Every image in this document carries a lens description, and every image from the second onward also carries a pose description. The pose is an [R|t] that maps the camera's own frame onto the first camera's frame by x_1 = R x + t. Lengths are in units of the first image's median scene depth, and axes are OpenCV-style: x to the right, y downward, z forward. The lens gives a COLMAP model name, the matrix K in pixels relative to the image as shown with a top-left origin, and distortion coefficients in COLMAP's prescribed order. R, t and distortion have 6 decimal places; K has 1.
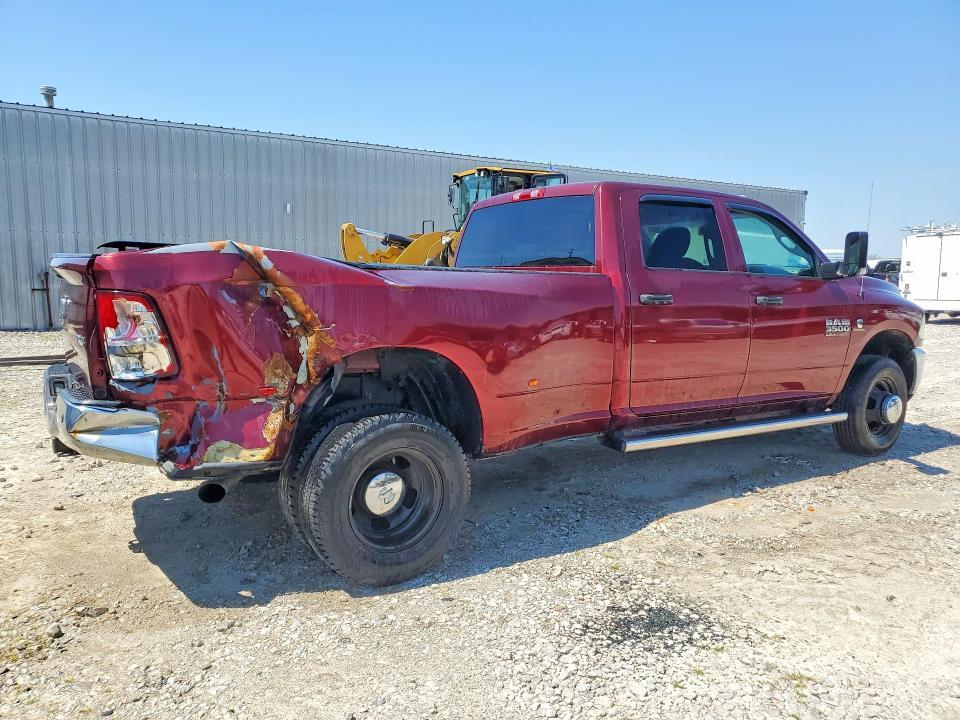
lens RADIAL K [[741.3, 0, 485.5], [0, 741.3, 361.2], [0, 0, 1]] dist [-0.002613, 0.002193]
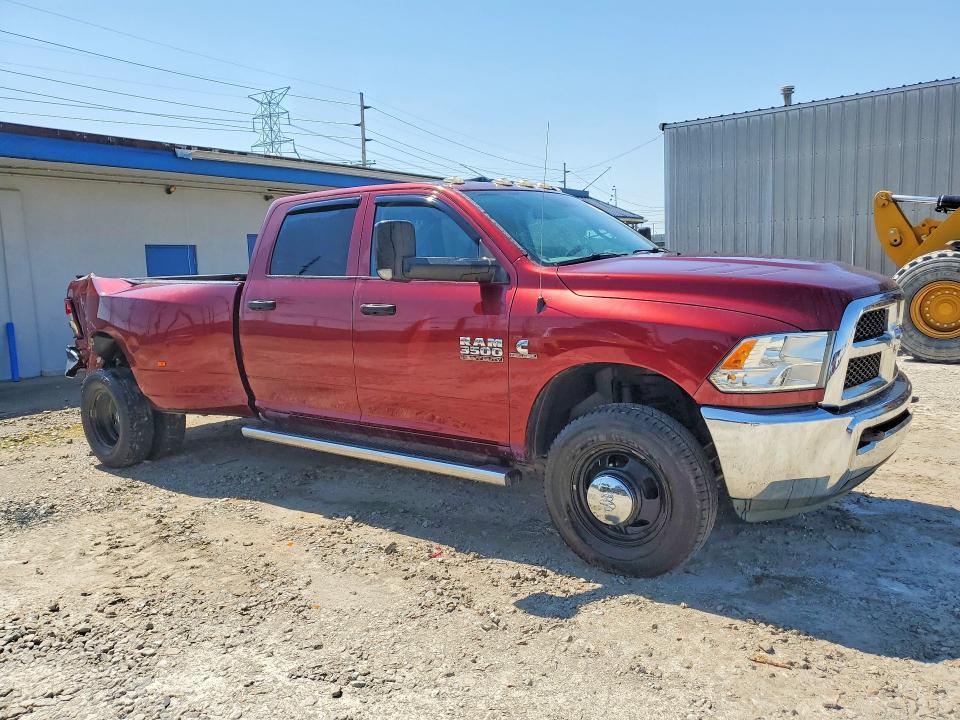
lens RADIAL K [[741.3, 0, 485.5], [0, 741.3, 361.2], [0, 0, 1]] dist [-0.002613, 0.002193]
pose [[0.347459, 0.091343, -0.933236, 0.435907], [-0.056800, 0.995467, 0.076287, -0.033944], [0.935973, 0.026501, 0.351072, 0.290231]]
